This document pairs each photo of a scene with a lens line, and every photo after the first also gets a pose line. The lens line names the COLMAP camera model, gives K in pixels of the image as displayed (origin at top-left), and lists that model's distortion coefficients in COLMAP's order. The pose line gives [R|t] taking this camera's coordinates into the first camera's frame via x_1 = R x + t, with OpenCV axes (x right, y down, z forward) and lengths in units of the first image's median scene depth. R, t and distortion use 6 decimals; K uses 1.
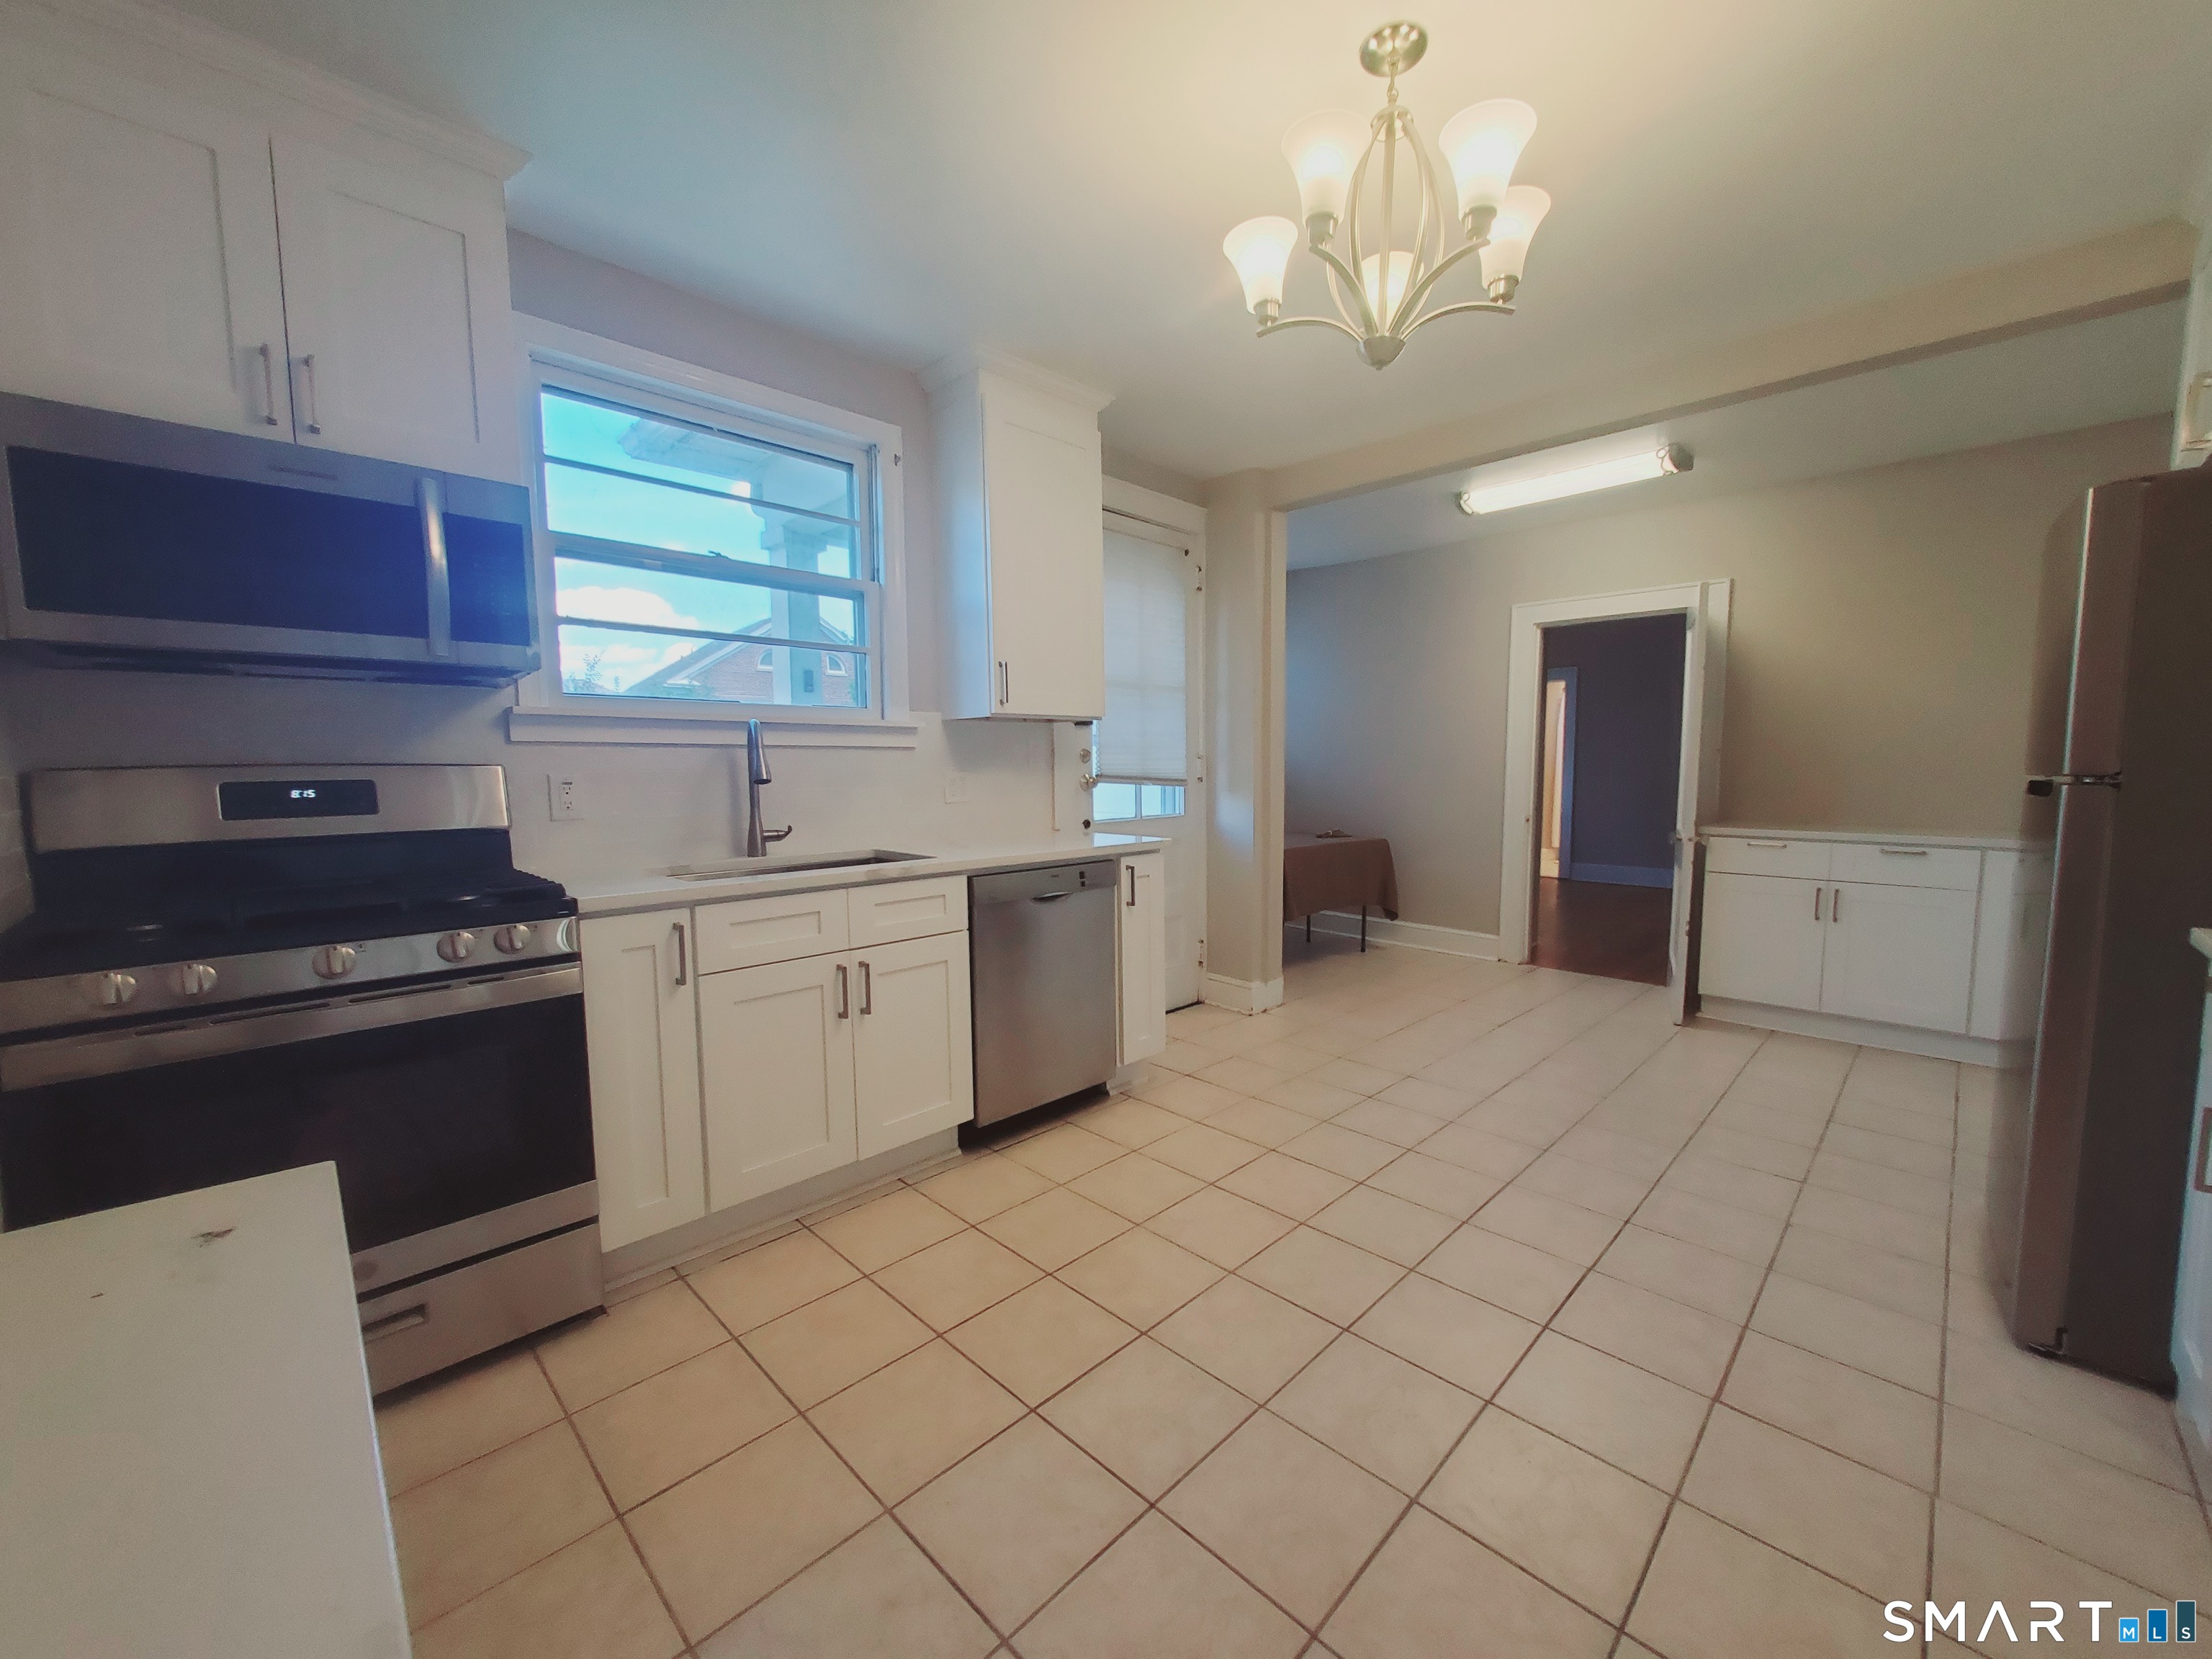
lens RADIAL K [[873.3, 0, 1133.4], [0, 873.3, 846.1], [0, 0, 1]] dist [0.003147, -0.003508]
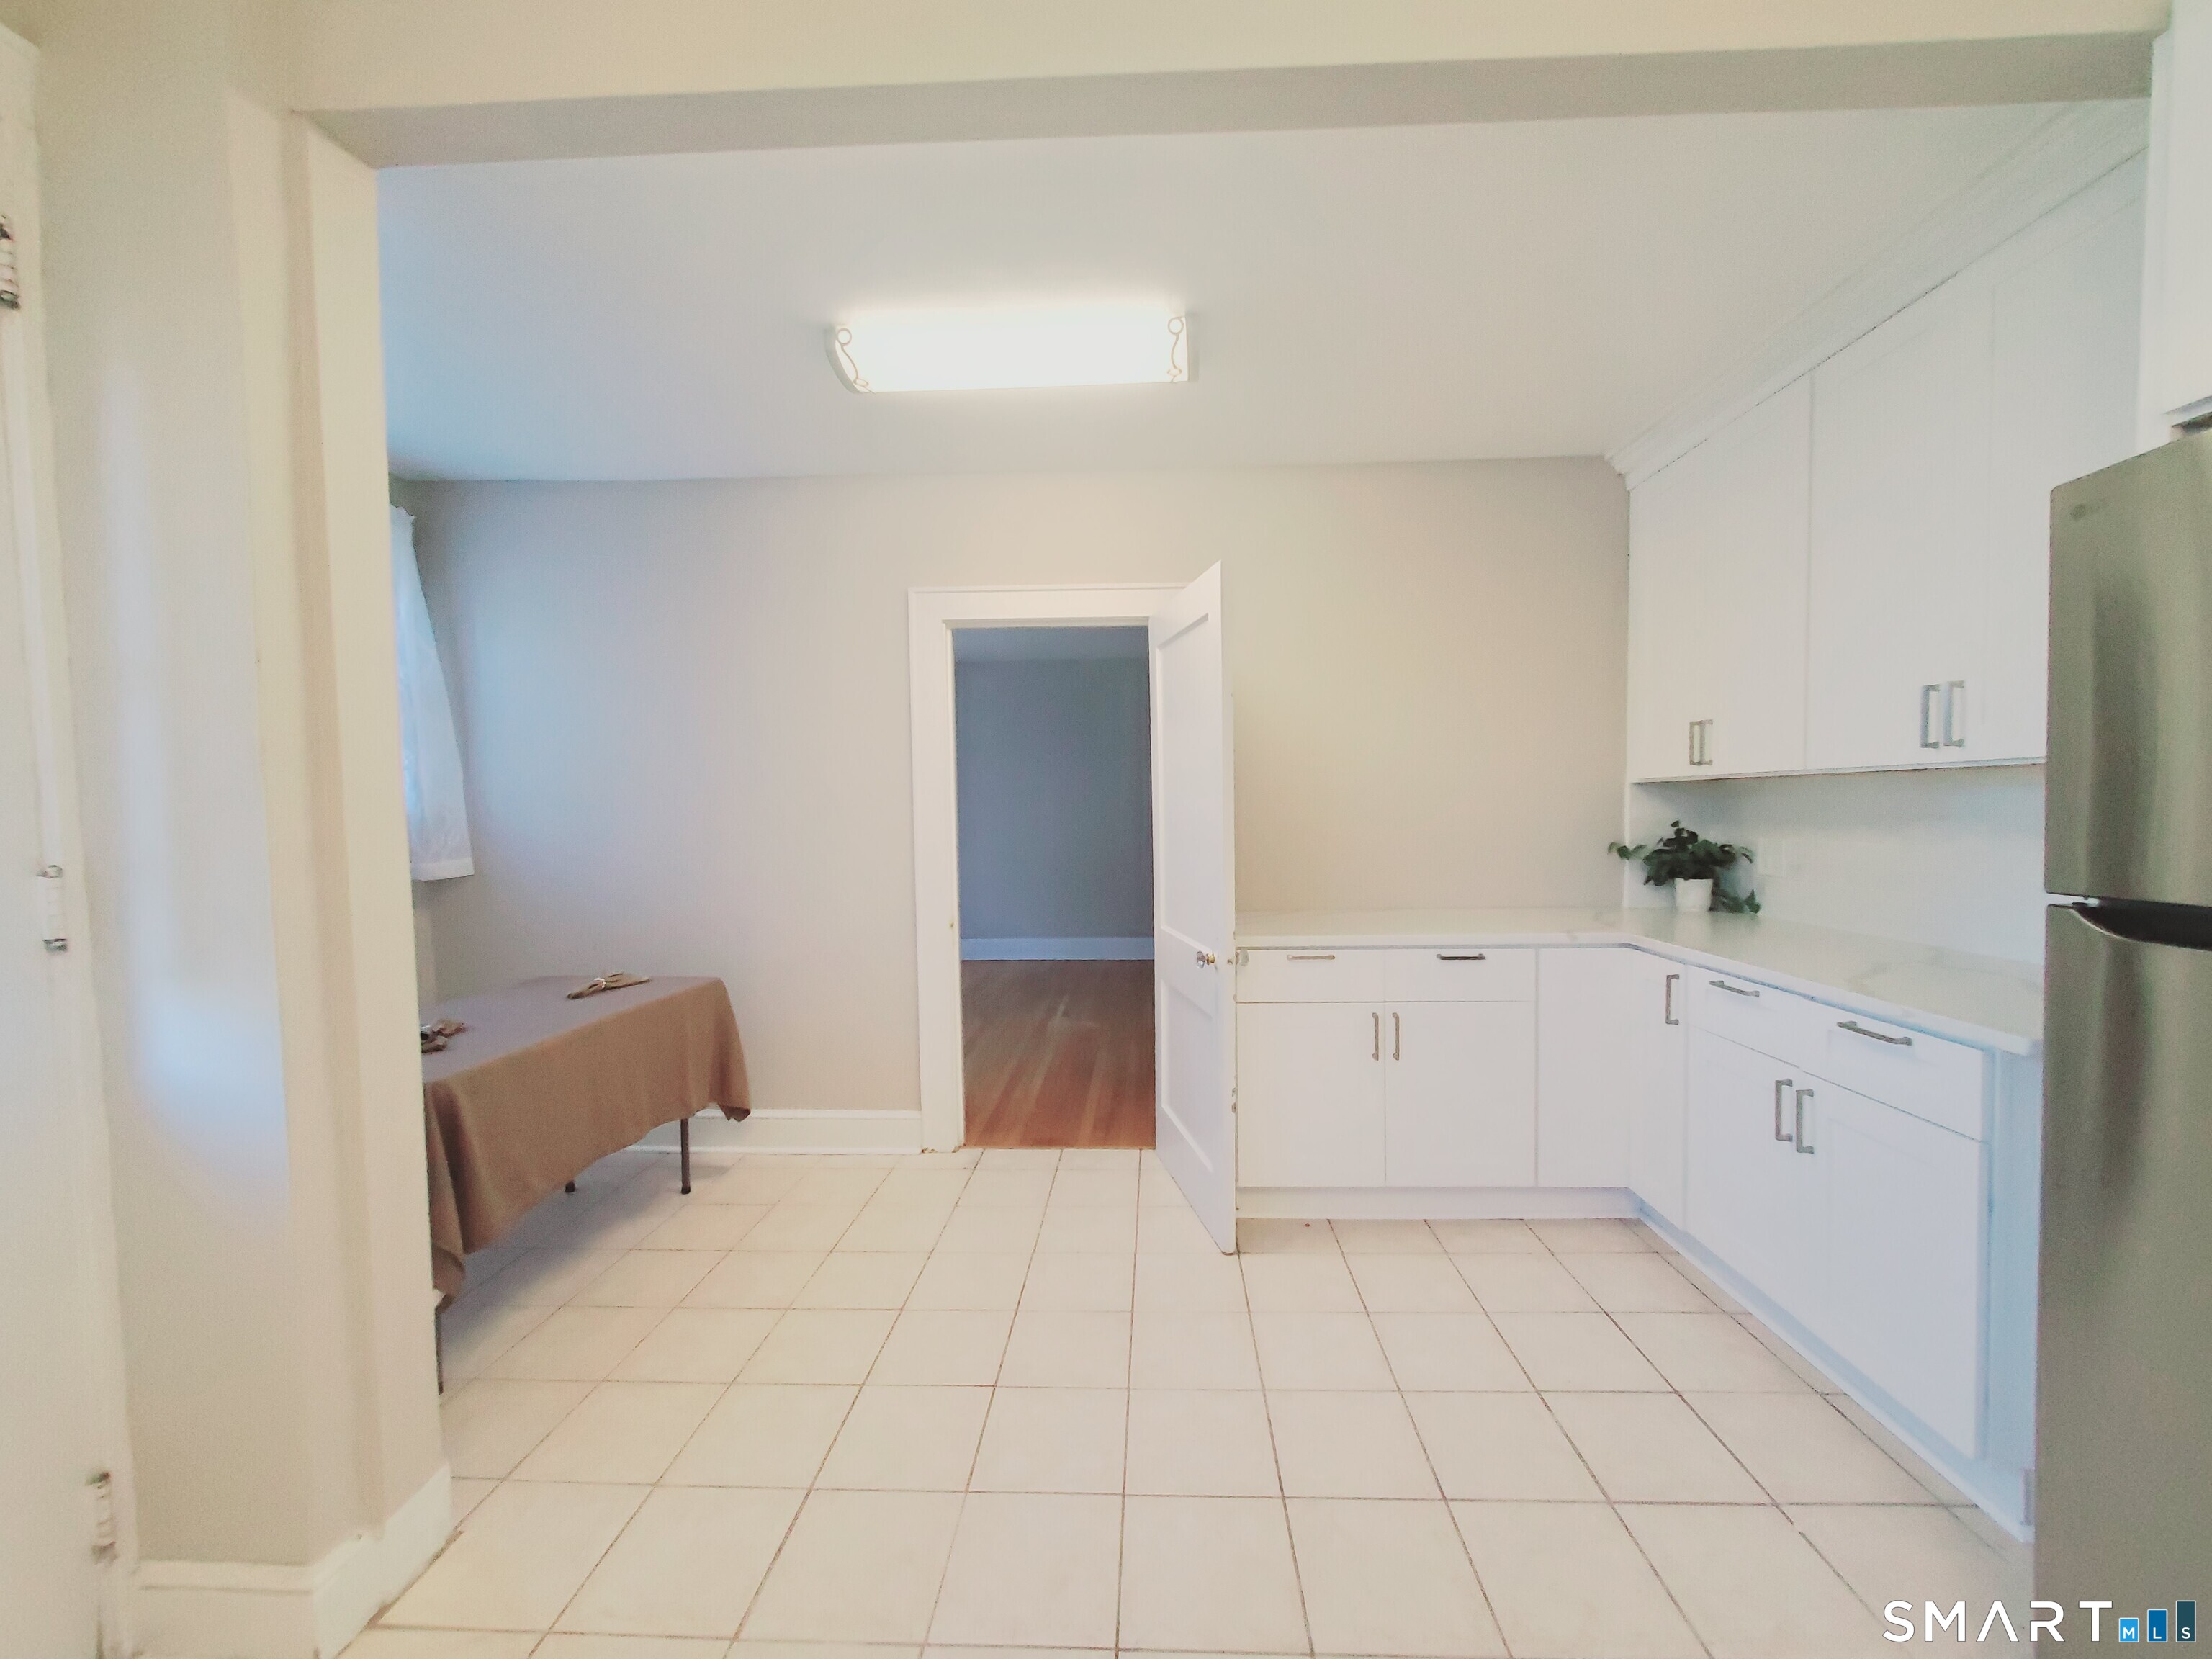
lens RADIAL K [[873.3, 0, 1133.4], [0, 873.3, 846.1], [0, 0, 1]] dist [0.003147, -0.003508]
pose [[0.742199, -0.040282, 0.668968, 0.153687], [0.070679, 0.997330, -0.018361, -0.079603], [-0.666442, 0.060910, 0.743065, 0.535961]]
